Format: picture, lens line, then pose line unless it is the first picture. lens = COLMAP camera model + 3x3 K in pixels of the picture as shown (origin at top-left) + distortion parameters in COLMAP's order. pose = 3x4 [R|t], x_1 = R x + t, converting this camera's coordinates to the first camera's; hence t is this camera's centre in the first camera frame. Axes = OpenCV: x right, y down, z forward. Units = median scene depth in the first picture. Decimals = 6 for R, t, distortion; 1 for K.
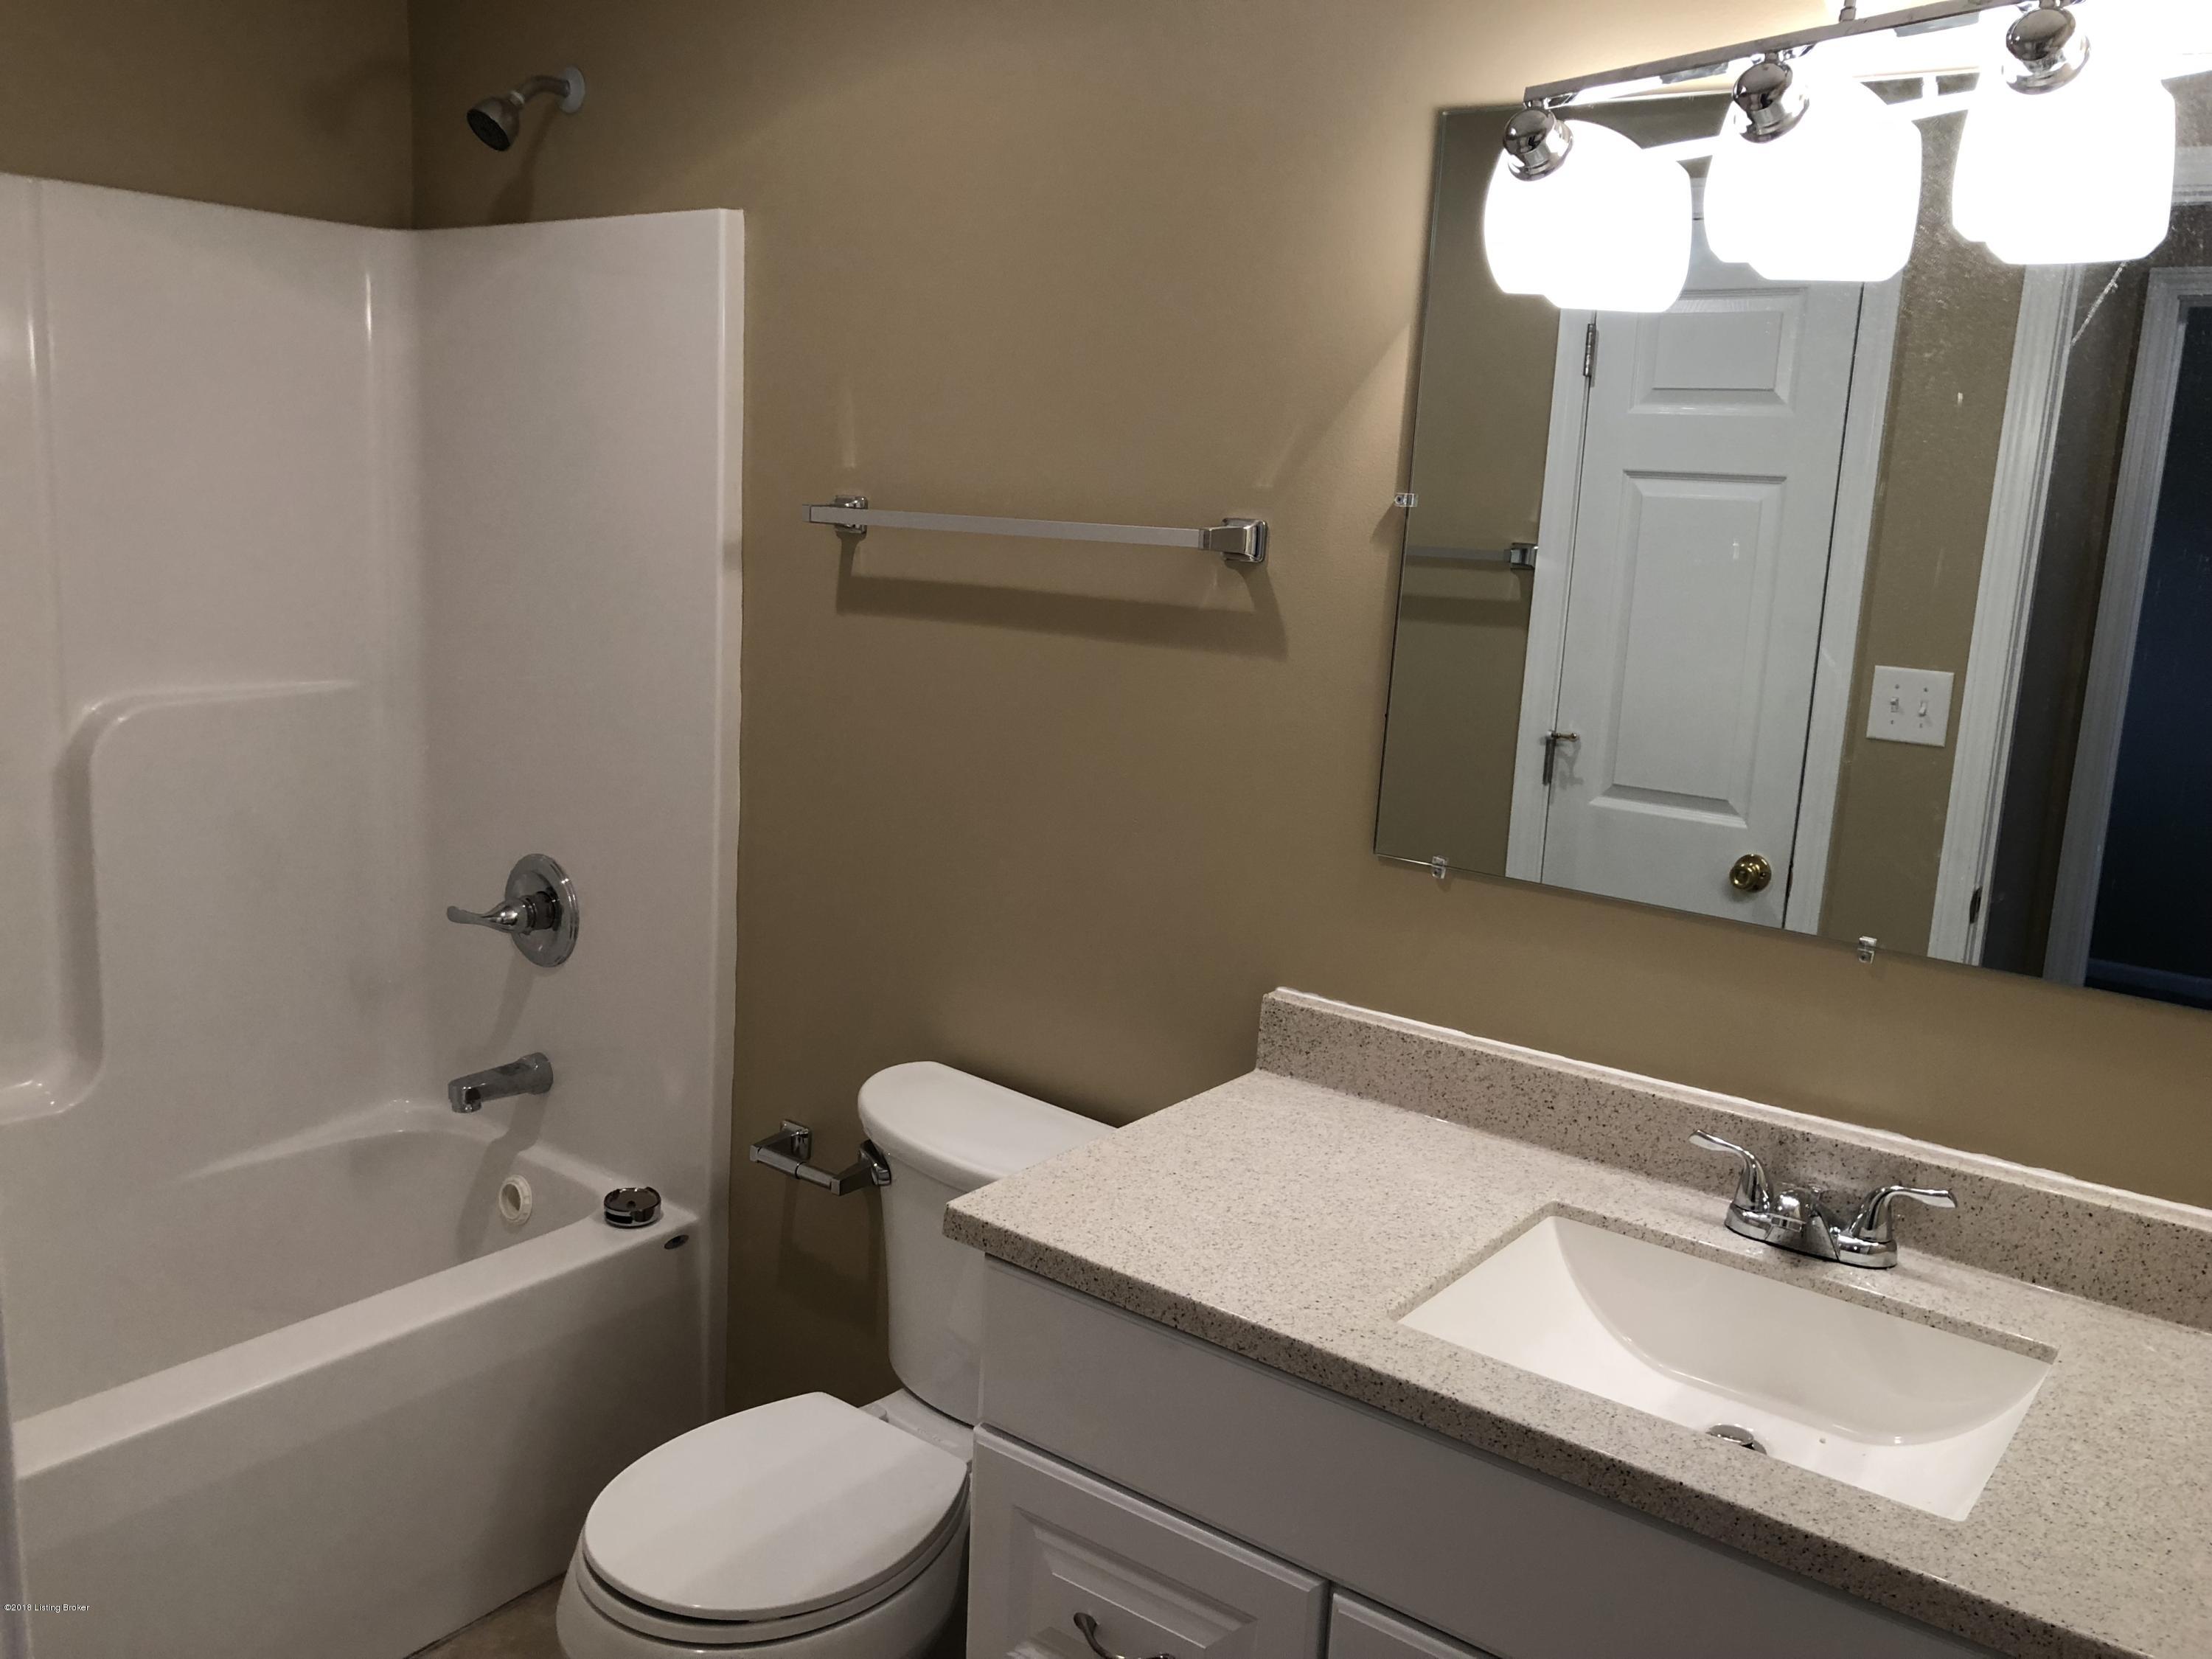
lens RADIAL K [[1801.7, 0, 1105.2], [0, 1801.7, 815.9], [0, 0, 1]] dist [0.061116, -0.116009]
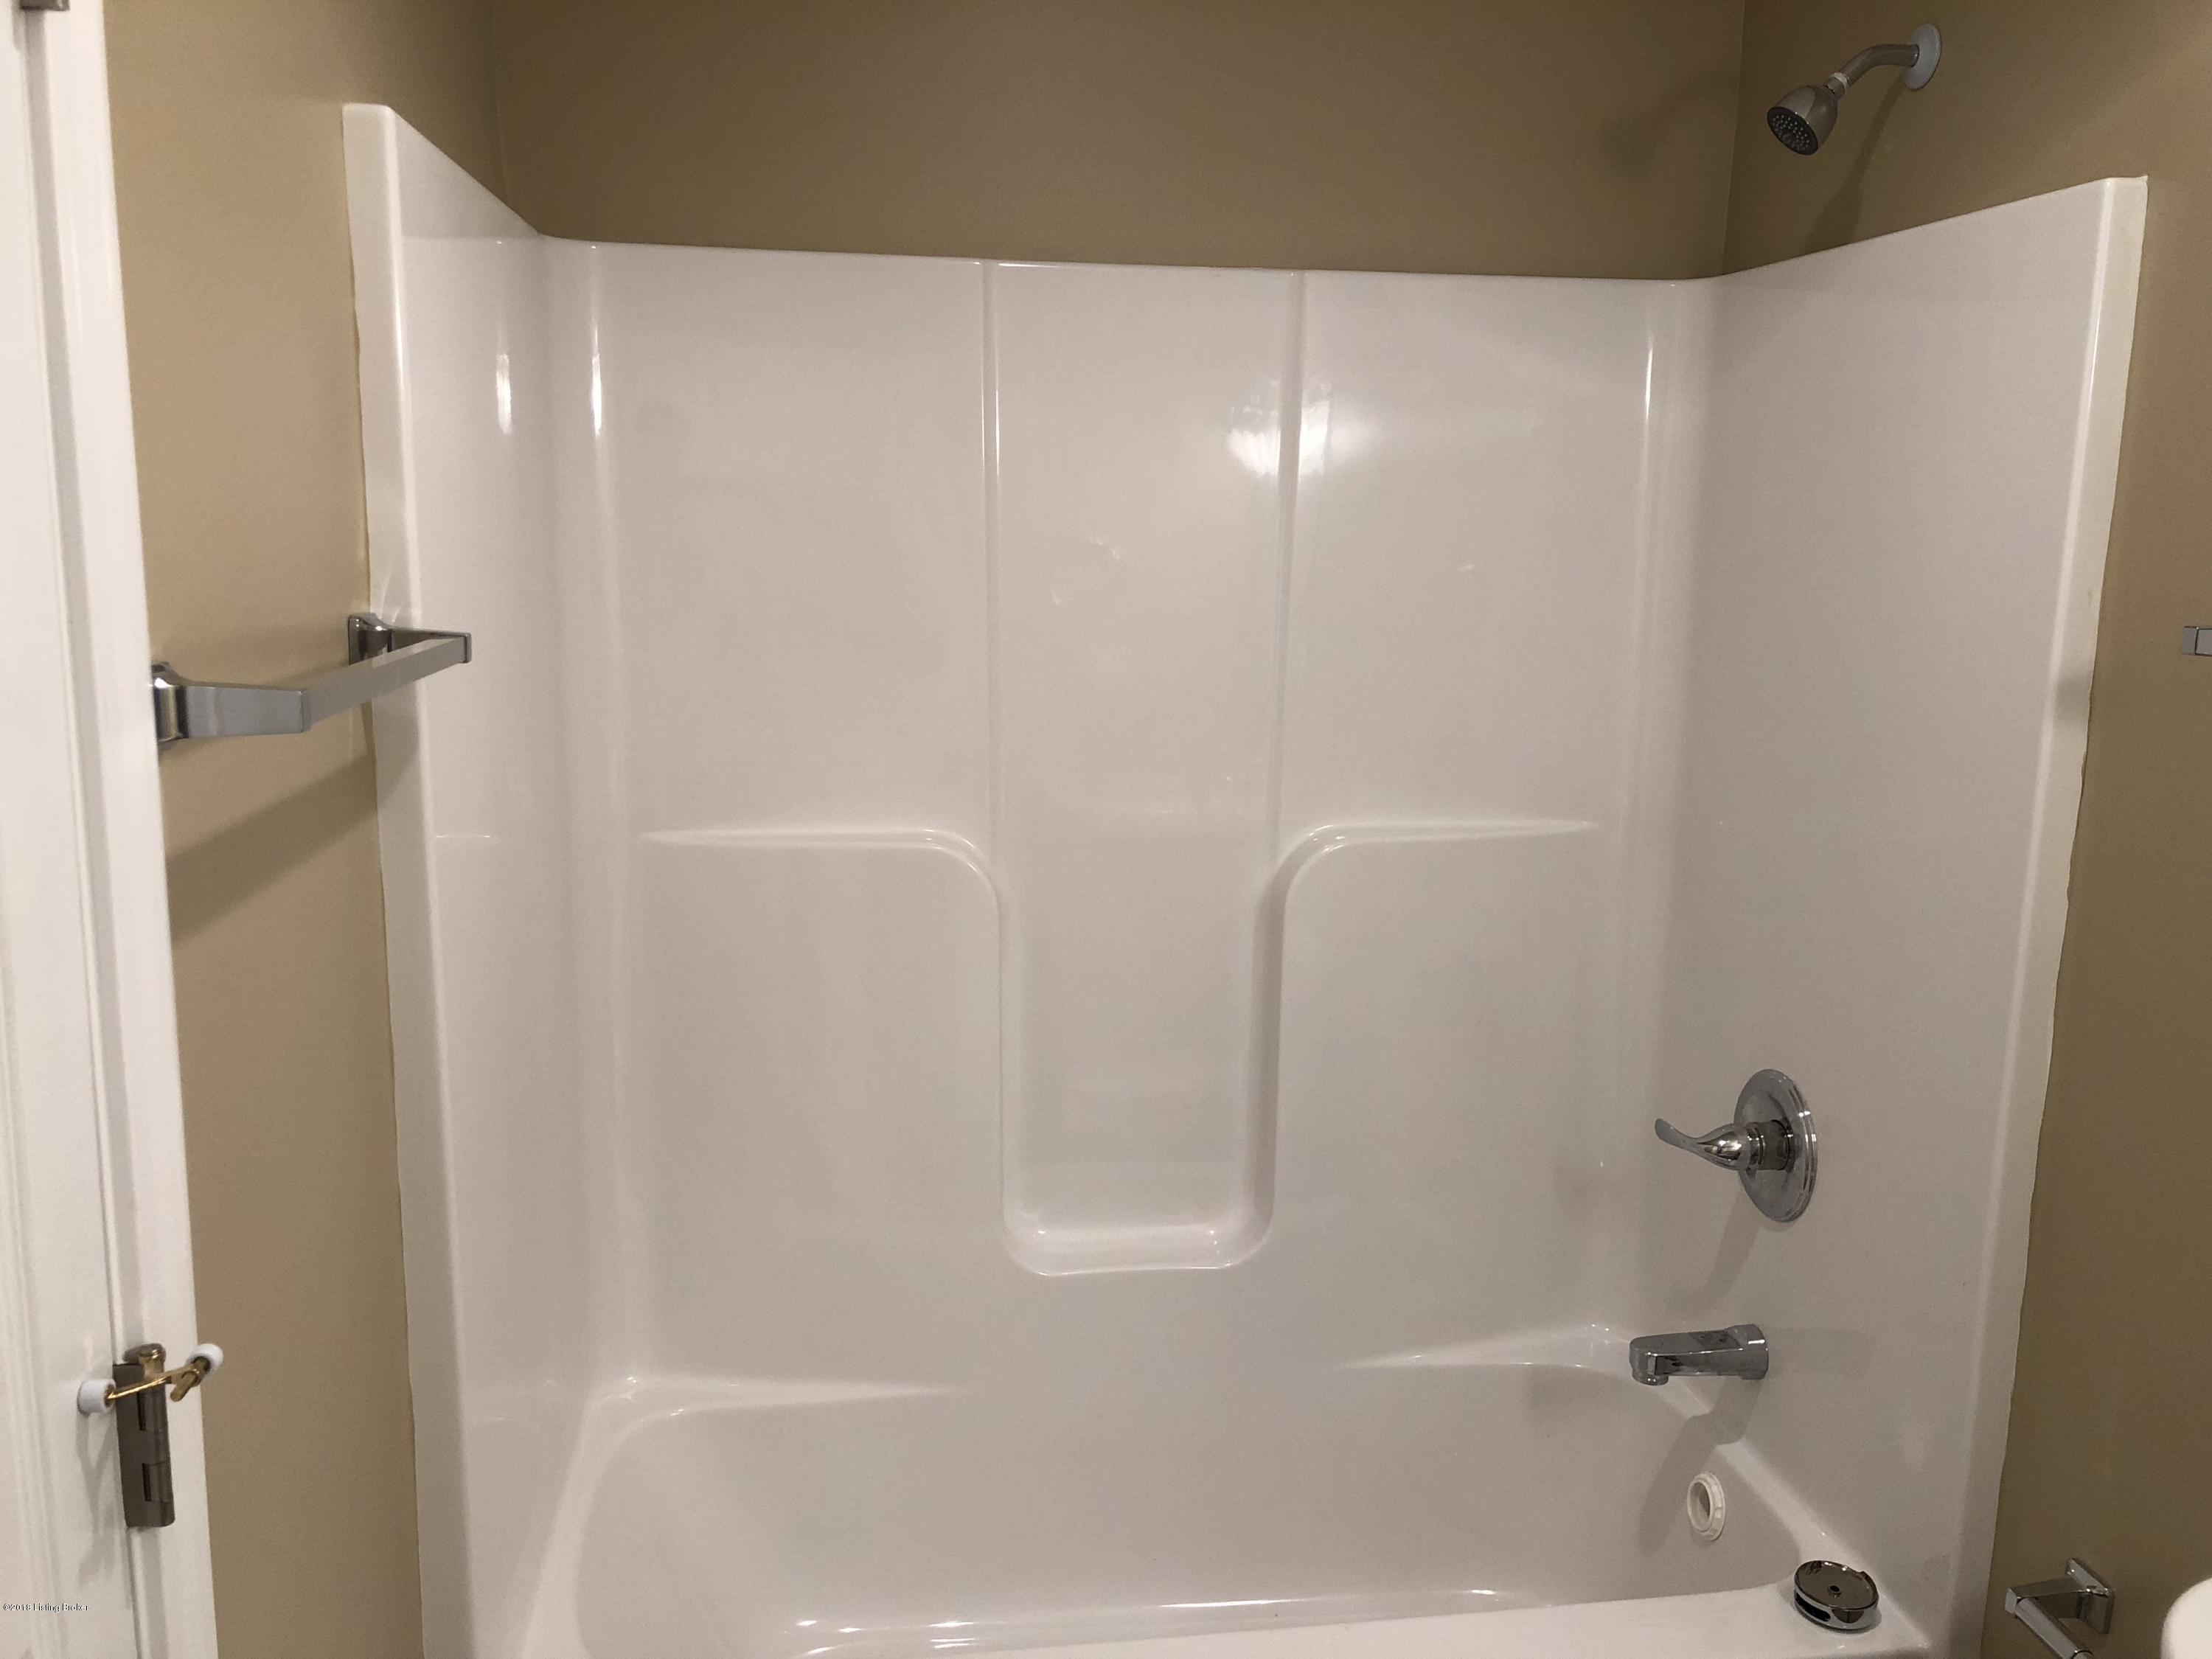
lens RADIAL K [[1795.9, 0, 1095.9], [0, 1795.9, 832.9], [0, 0, 1]] dist [-0.010177, 0.042153]
pose [[0.703313, 0.084052, -0.705893, 0.010512], [-0.101650, 0.994672, 0.017160, -0.063289], [0.703575, 0.059685, 0.708110, 0.258859]]
